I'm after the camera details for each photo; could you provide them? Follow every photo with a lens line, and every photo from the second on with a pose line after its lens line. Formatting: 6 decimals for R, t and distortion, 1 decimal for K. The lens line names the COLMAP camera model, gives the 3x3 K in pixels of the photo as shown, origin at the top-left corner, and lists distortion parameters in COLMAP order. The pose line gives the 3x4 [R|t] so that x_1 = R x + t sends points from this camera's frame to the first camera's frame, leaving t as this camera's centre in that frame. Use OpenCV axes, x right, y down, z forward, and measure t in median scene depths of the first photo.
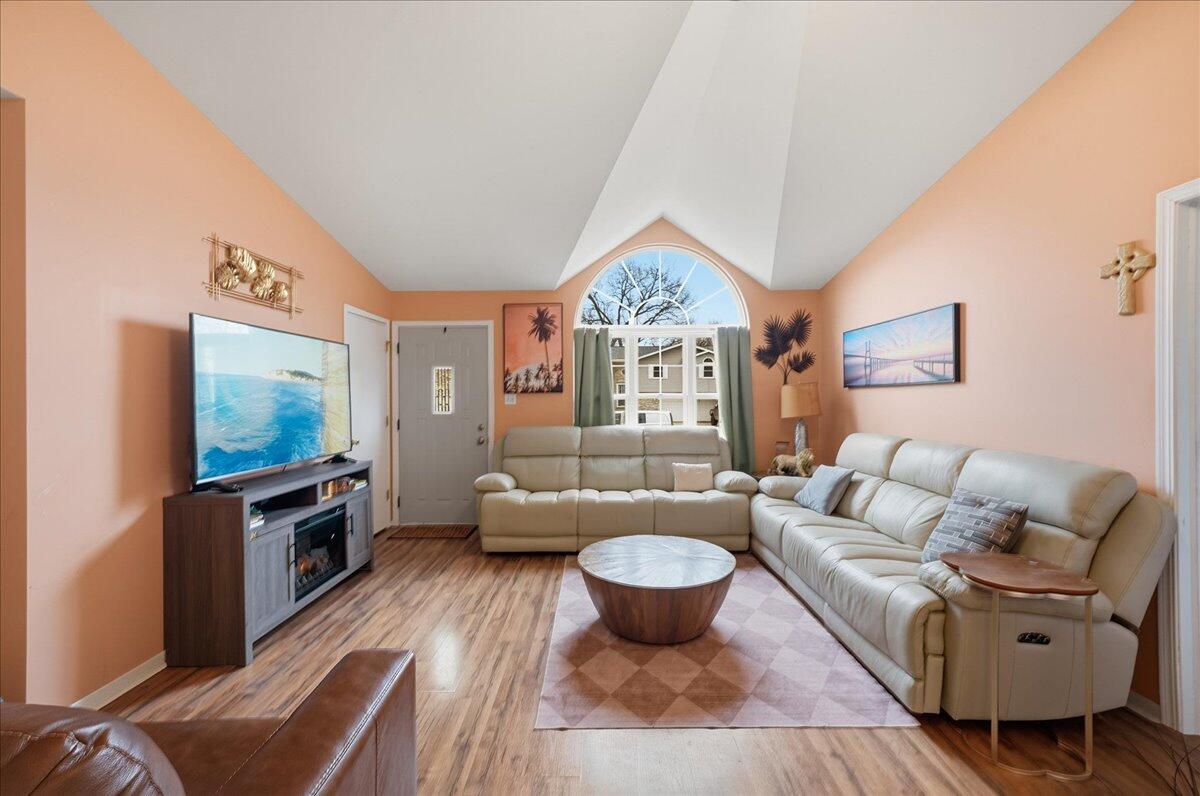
lens RADIAL K [[497.4, 0, 597.1], [0, 497.4, 396.9], [0, 0, 1]] dist [0.000184, 0.000068]
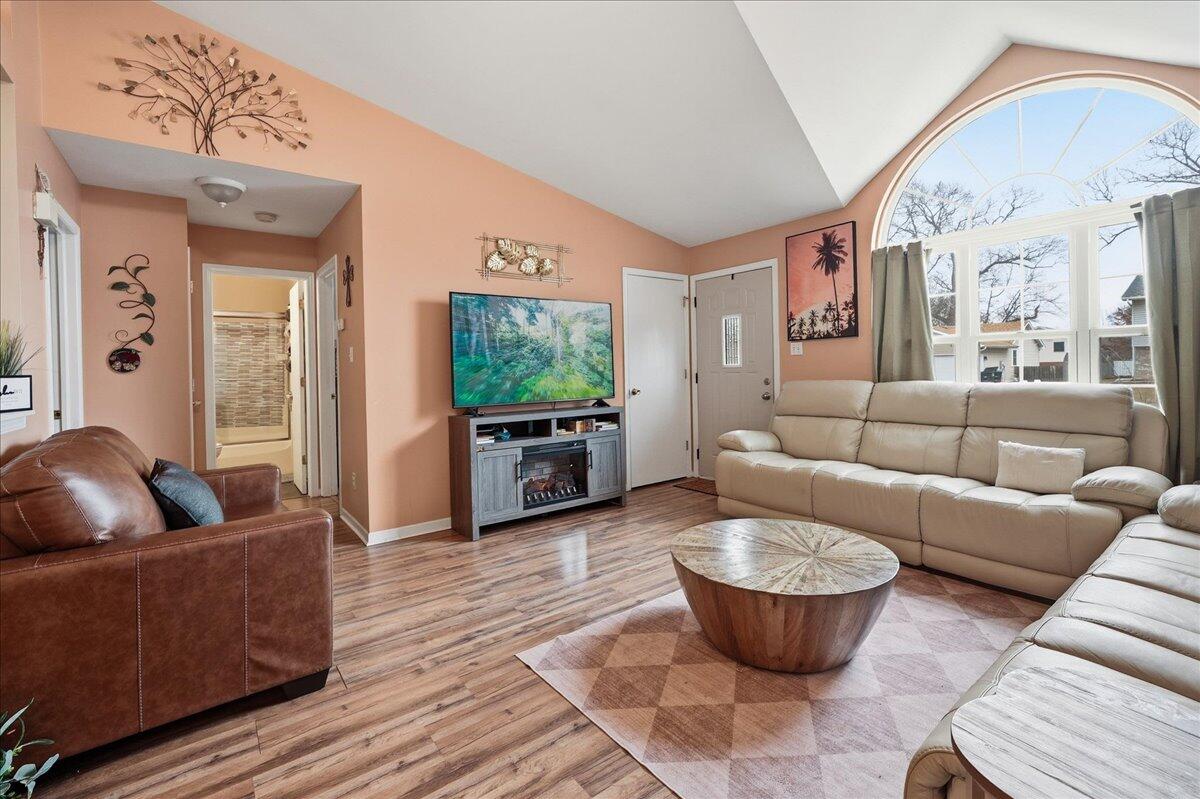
lens RADIAL K [[527.7, 0, 601.0], [0, 527.7, 373.7], [0, 0, 1]] dist [-0.000210, 0.000104]
pose [[0.611579, 0.002206, -0.791181, 0.360002], [0.019199, 0.999660, 0.017628, 0.027872], [0.790951, -0.025971, 0.611328, 0.205030]]
